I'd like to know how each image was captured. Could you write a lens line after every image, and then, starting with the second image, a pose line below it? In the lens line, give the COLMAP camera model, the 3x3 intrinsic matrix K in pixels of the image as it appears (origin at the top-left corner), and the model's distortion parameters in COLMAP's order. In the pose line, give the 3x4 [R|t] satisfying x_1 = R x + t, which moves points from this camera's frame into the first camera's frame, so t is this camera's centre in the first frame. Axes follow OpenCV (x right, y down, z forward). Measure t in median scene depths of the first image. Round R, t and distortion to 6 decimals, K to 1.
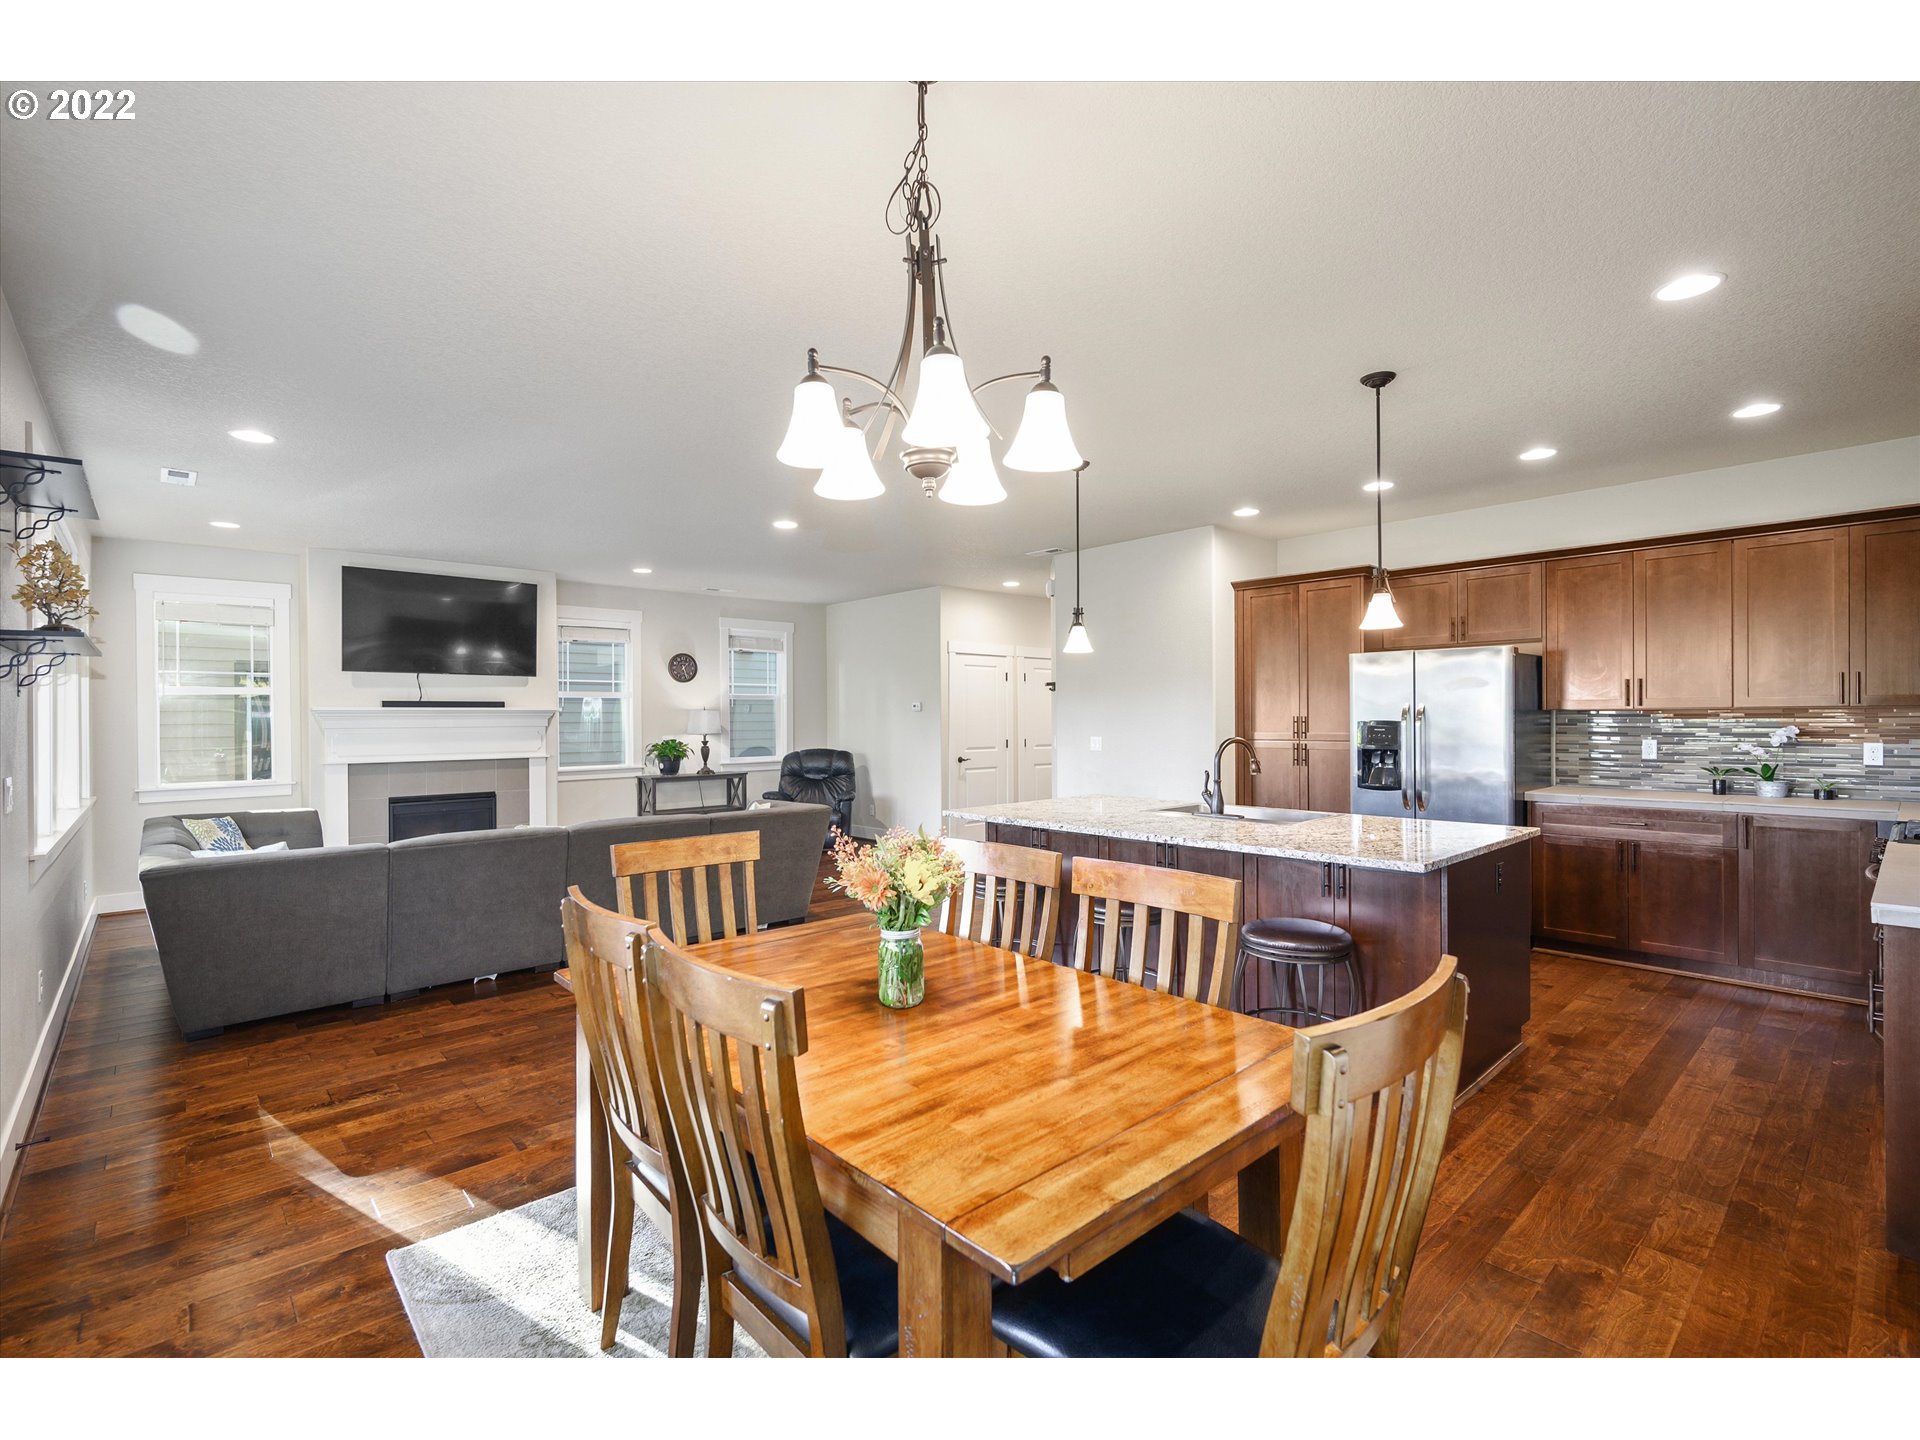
lens RADIAL K [[869.7, 0, 951.9], [0, 869.7, 718.2], [0, 0, 1]] dist [0.002177, 0.000421]
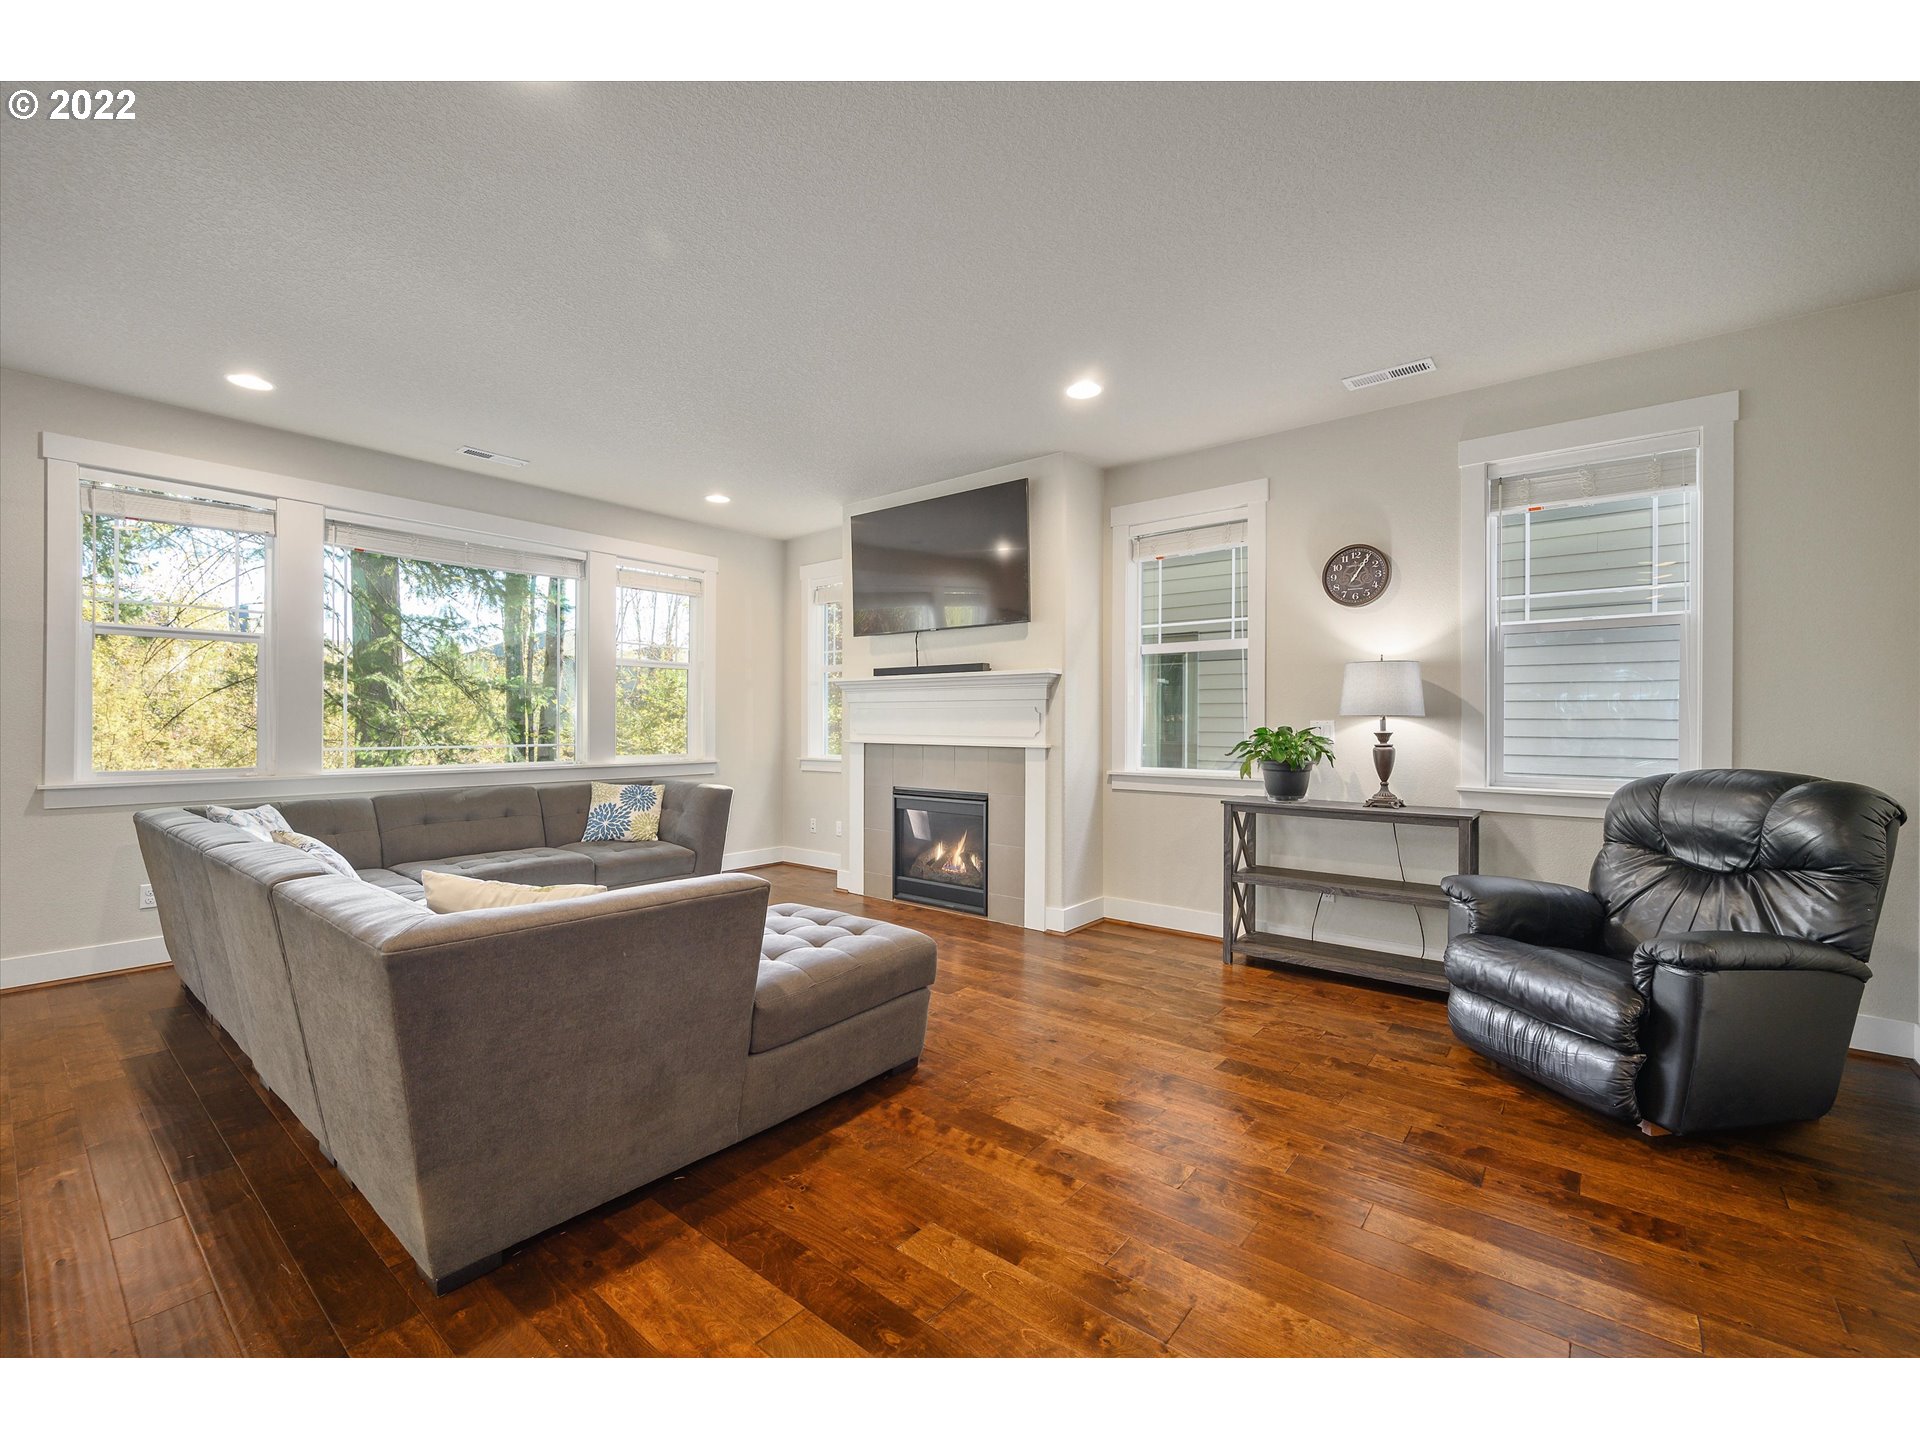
lens RADIAL K [[808.0, 0, 950.0], [0, 808.0, 720.1], [0, 0, 1]] dist [-0.000471, -0.000101]
pose [[0.152970, 0.006016, -0.988213, 0.118037], [-0.005044, 0.999973, 0.005307, 0.025173], [0.988218, 0.004172, 0.152996, 0.972327]]
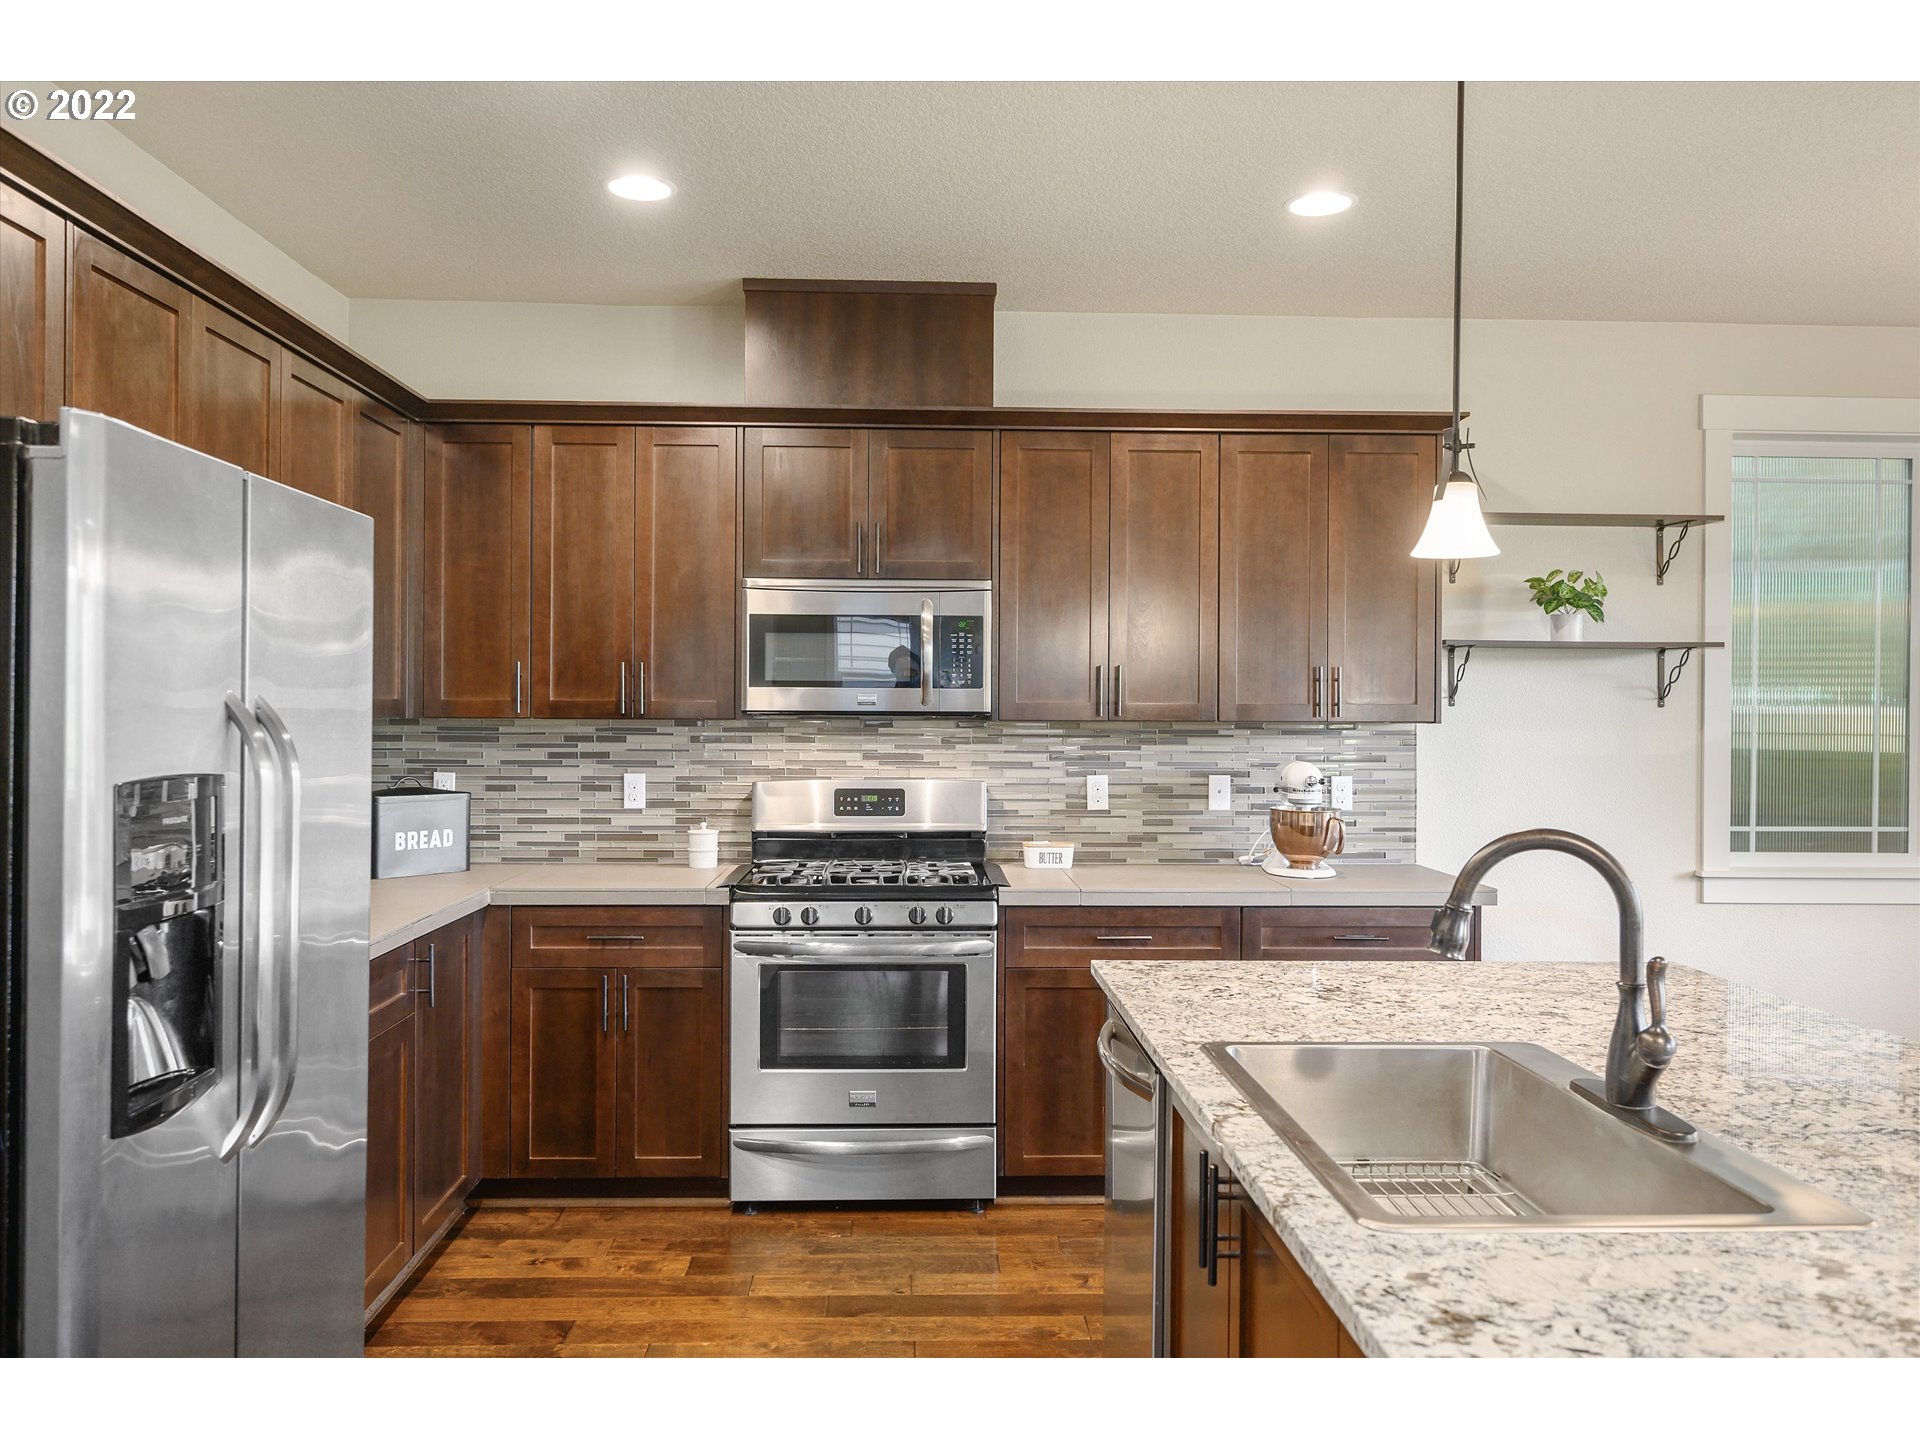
lens RADIAL K [[1422.9, 0, 954.5], [0, 1422.9, 715.4], [0, 0, 1]] dist [0.000159, 0.002122]
pose [[-0.767585, -0.000057, 0.640947, 0.106814], [-0.000905, 0.999999, -0.000994, -0.008797], [-0.640946, -0.001343, -0.767585, 0.892744]]
